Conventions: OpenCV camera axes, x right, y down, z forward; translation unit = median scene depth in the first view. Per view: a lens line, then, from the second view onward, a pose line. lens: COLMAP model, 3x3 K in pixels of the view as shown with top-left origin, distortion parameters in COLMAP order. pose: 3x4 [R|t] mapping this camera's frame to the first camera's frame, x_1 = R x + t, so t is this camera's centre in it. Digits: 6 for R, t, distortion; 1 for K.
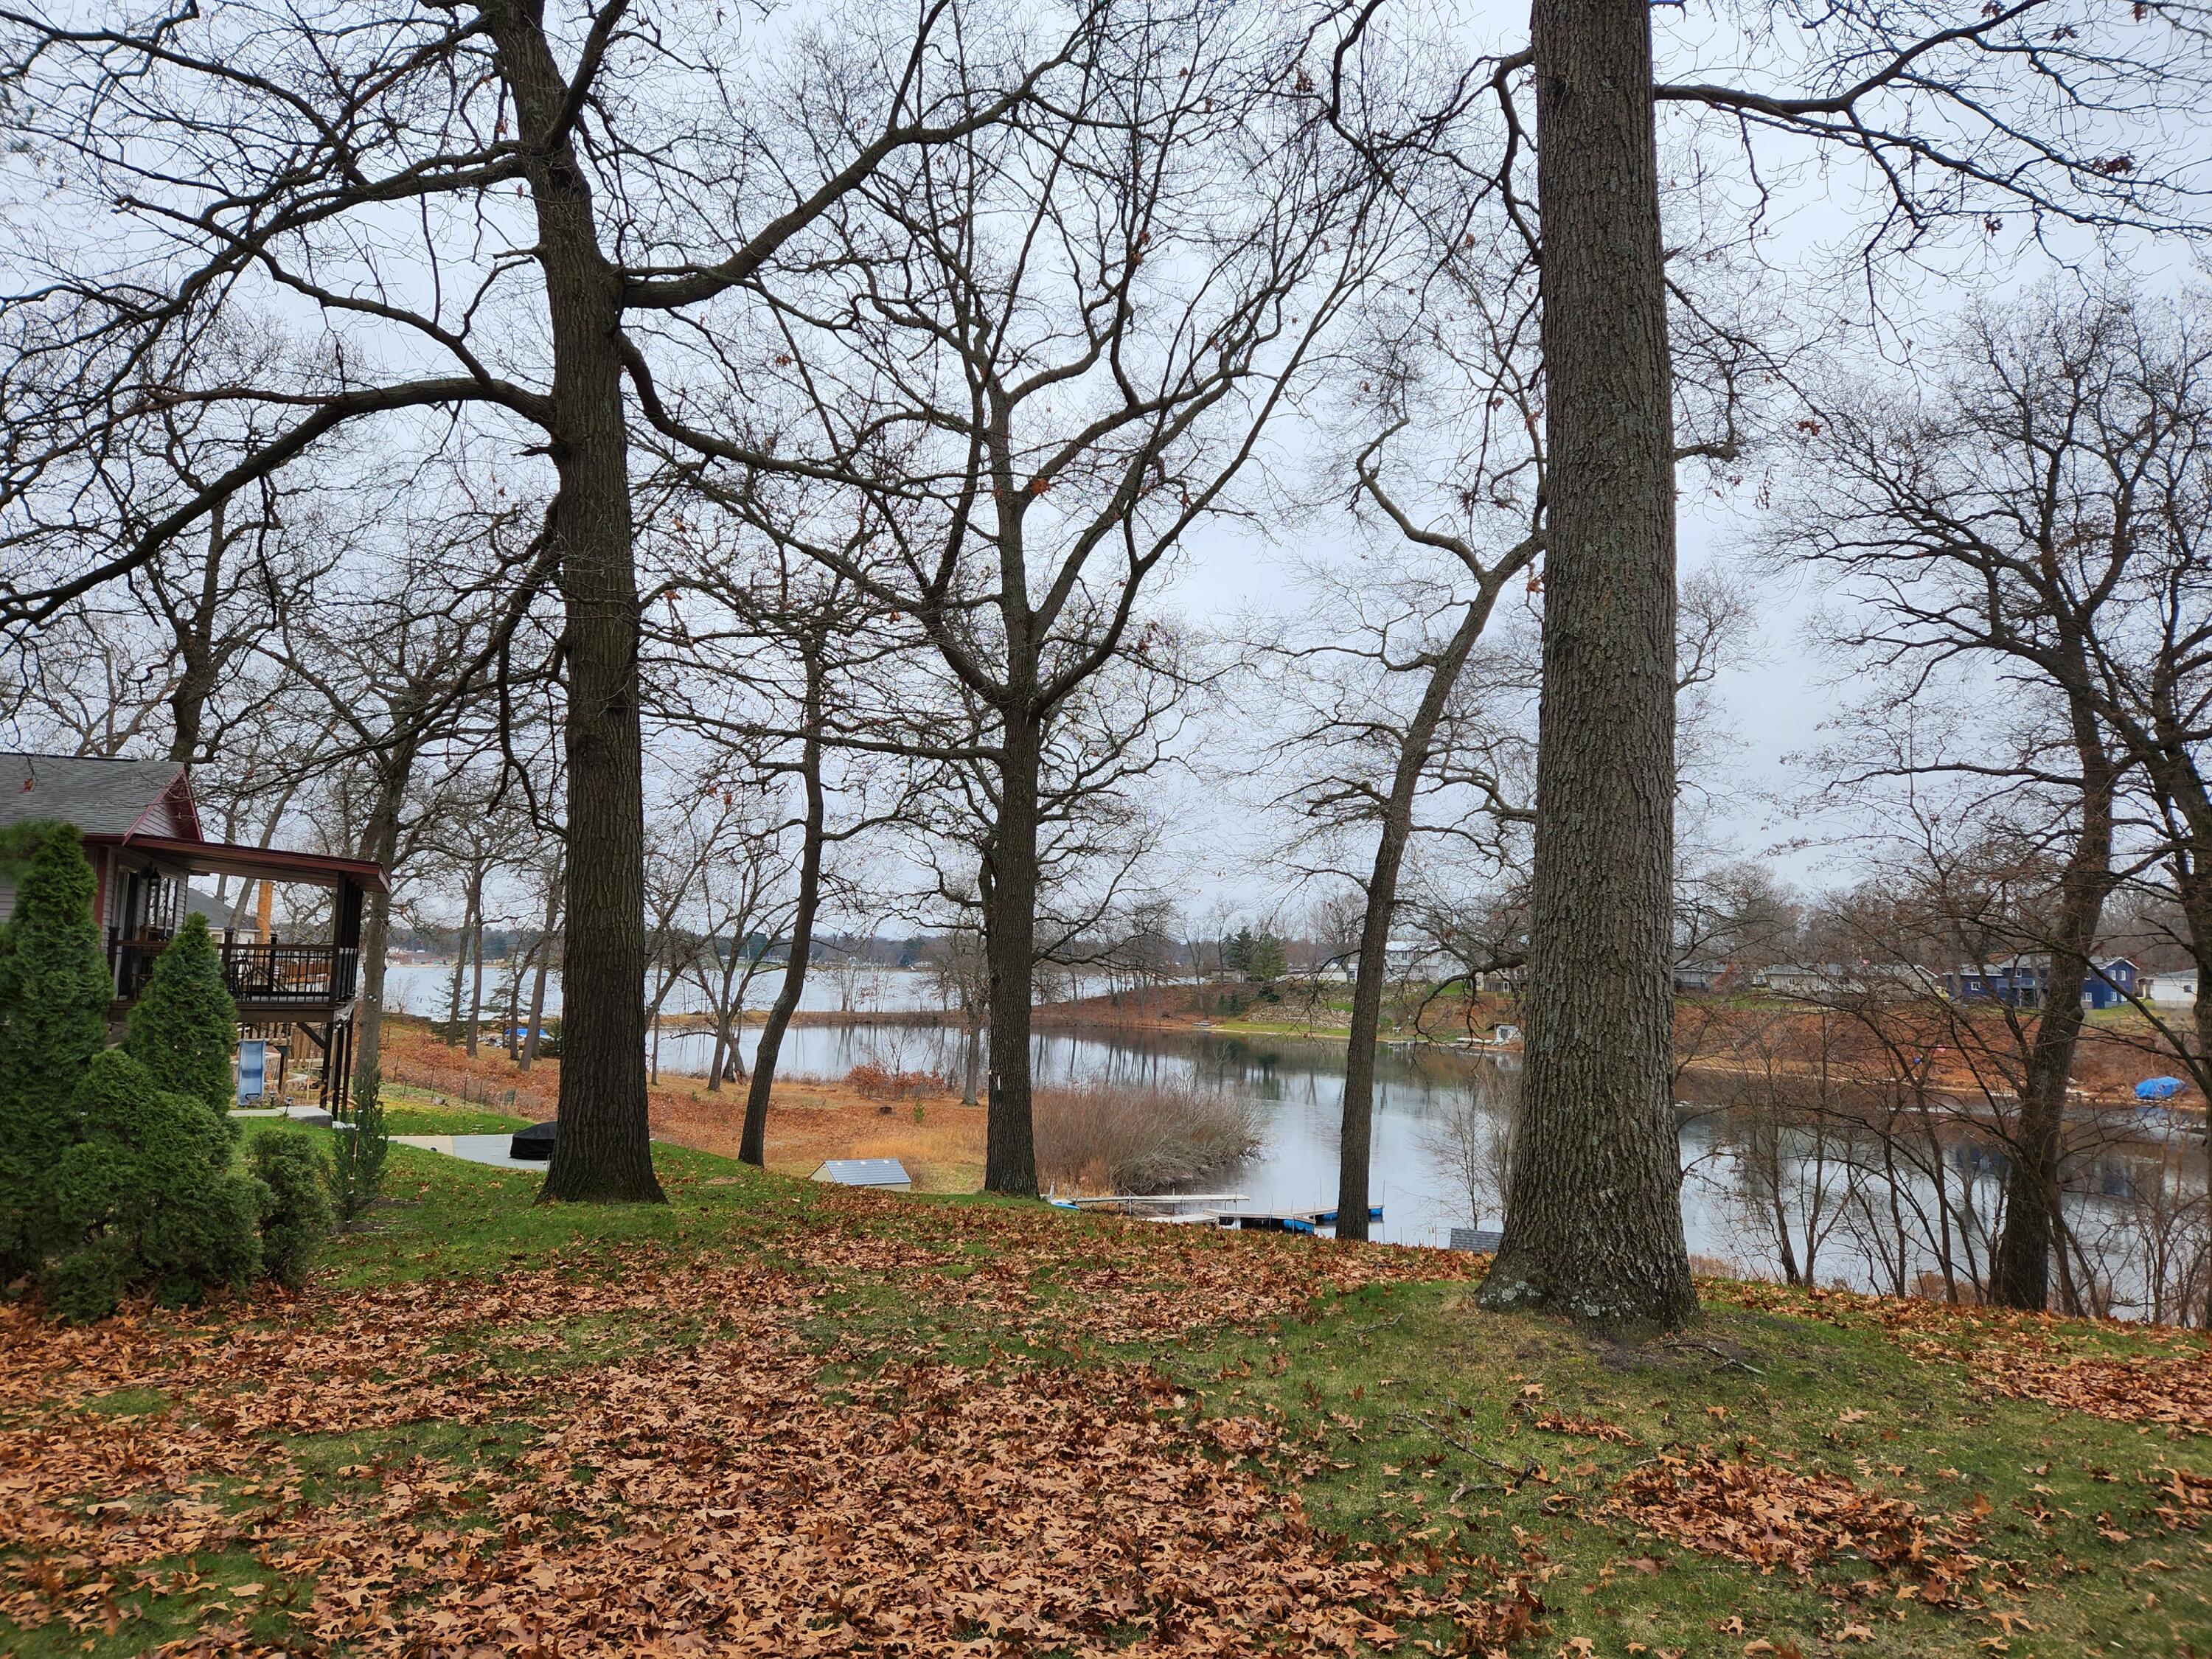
lens RADIAL K [[1478.0, 0, 1090.0], [0, 1478.0, 822.2], [0, 0, 1]] dist [0.077234, -0.048151]
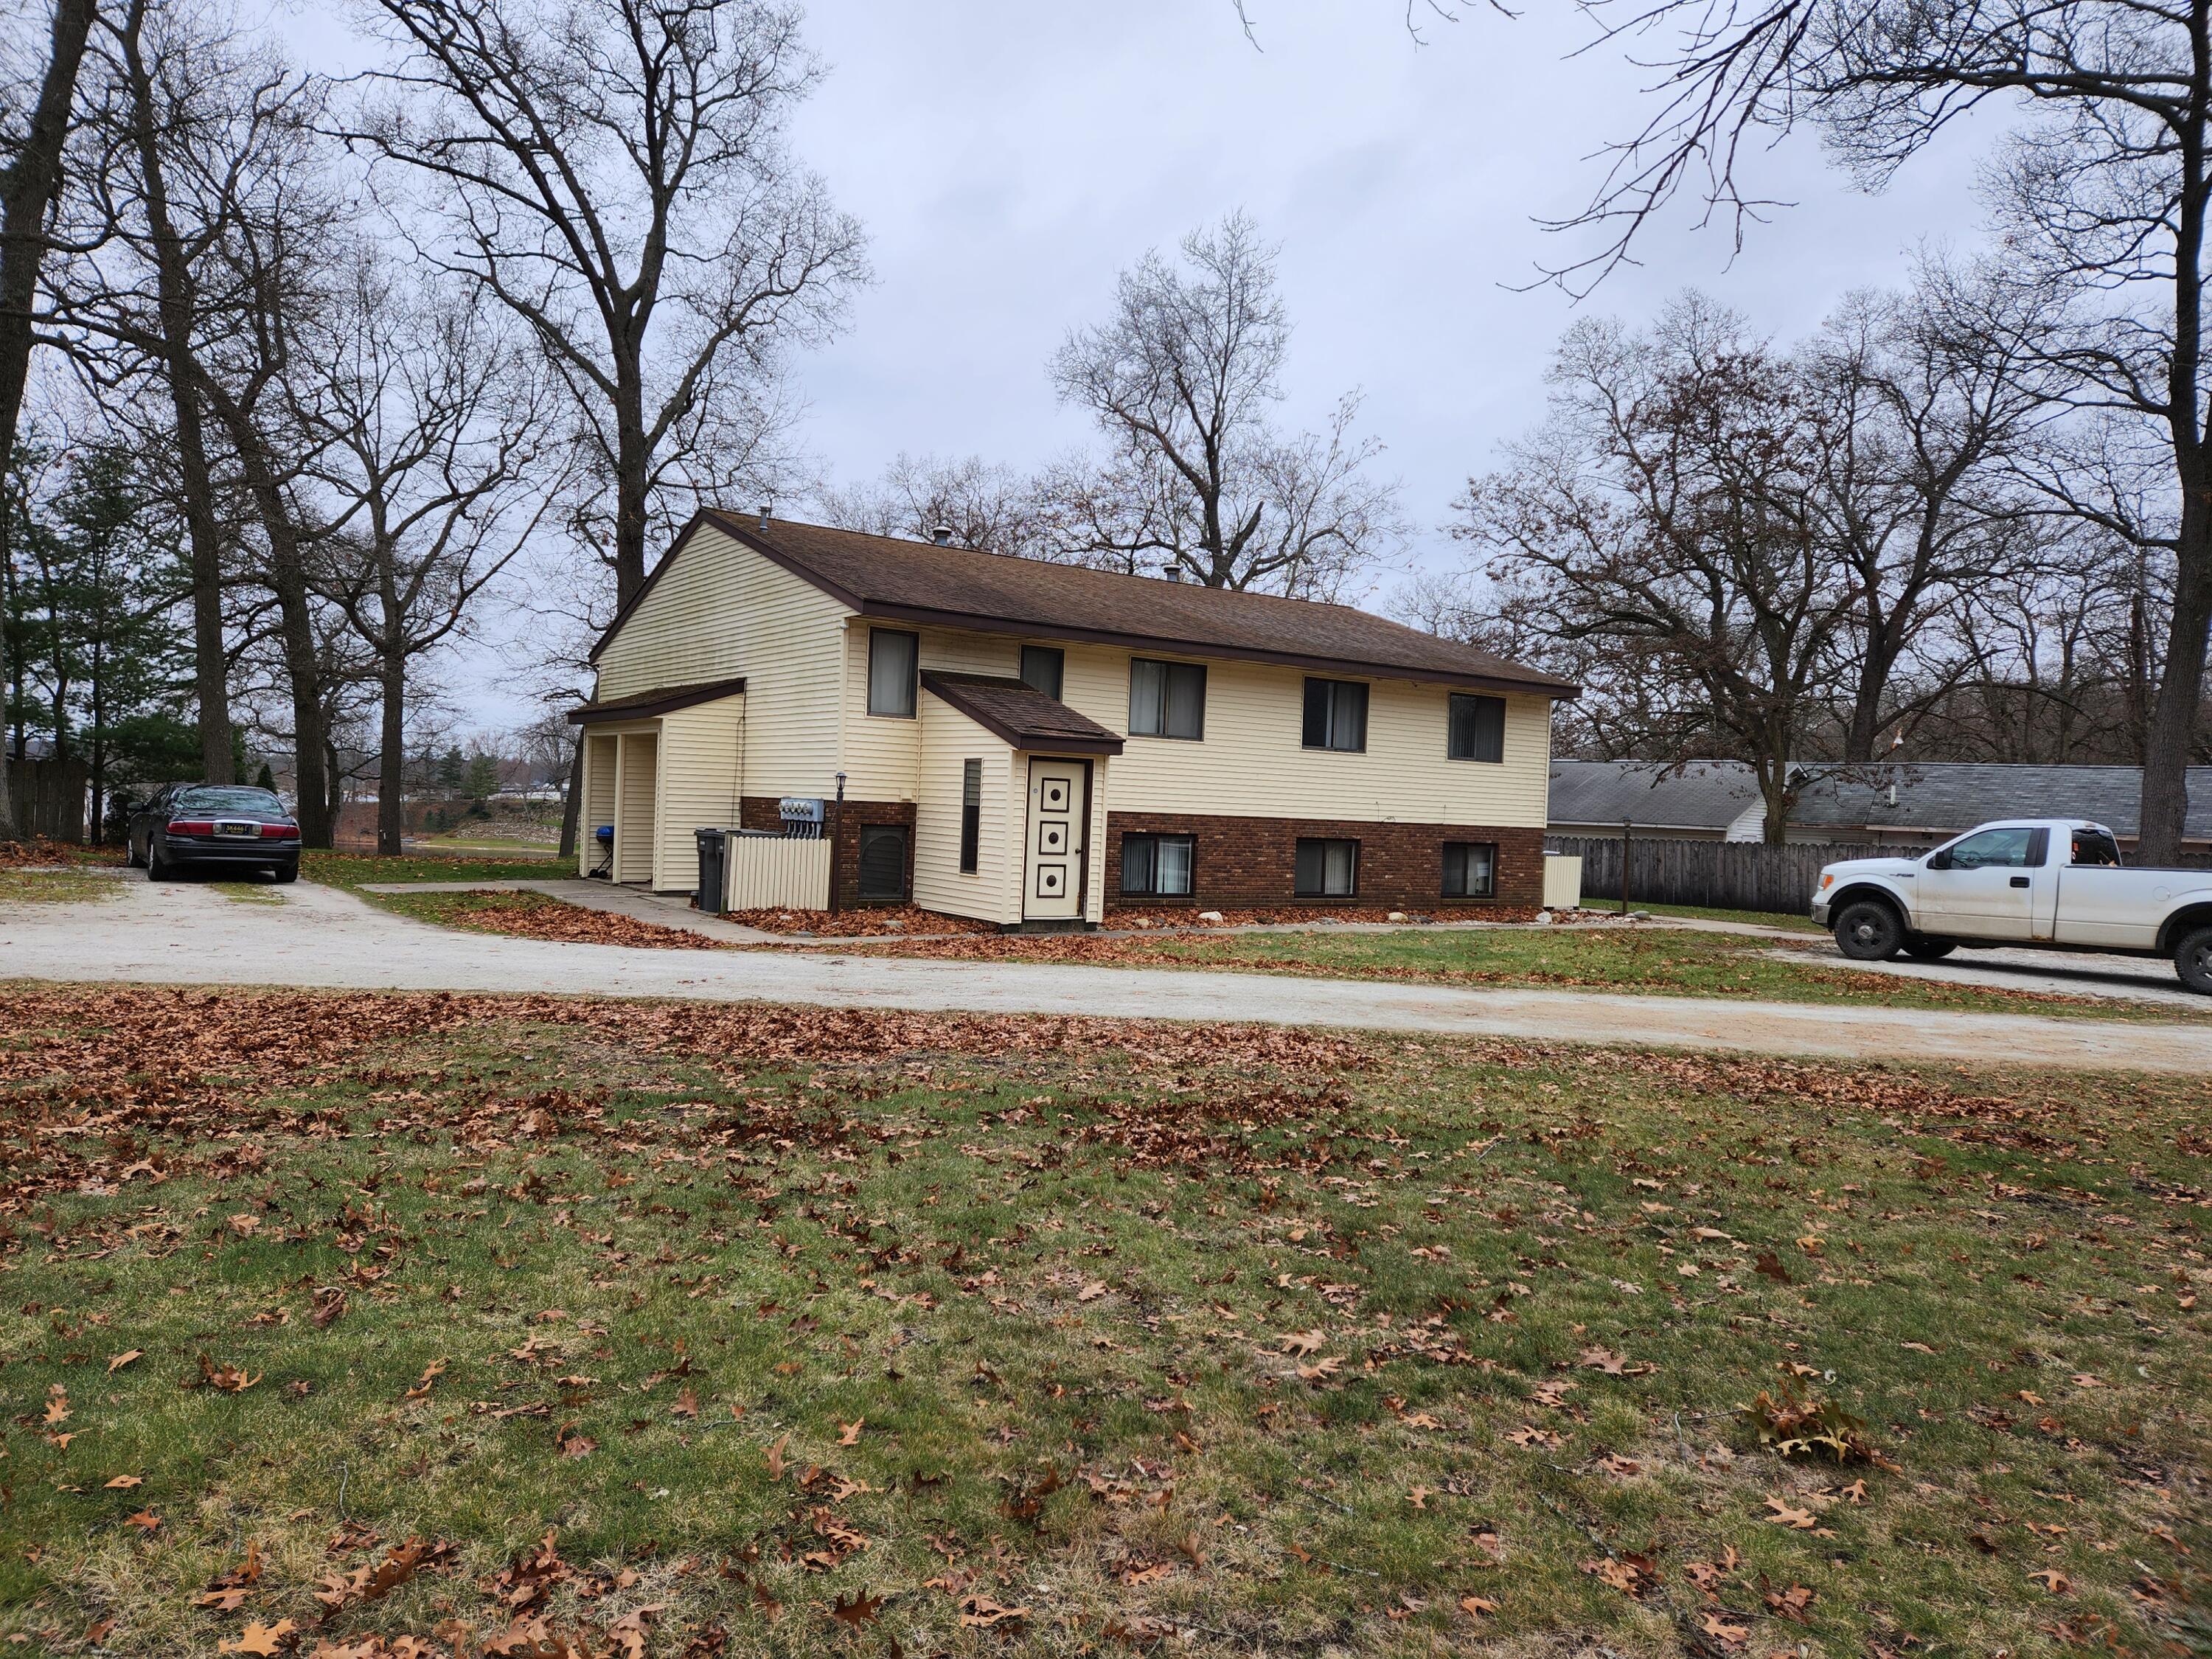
lens RADIAL K [[1488.6, 0, 1075.4], [0, 1488.6, 820.0], [0, 0, 1]] dist [0.020233, -0.006750]
pose [[0.875728, 0.009700, 0.482707, -0.151533], [-0.066106, 0.992791, 0.099980, -0.083001], [-0.478257, -0.119465, 0.870056, -0.850949]]
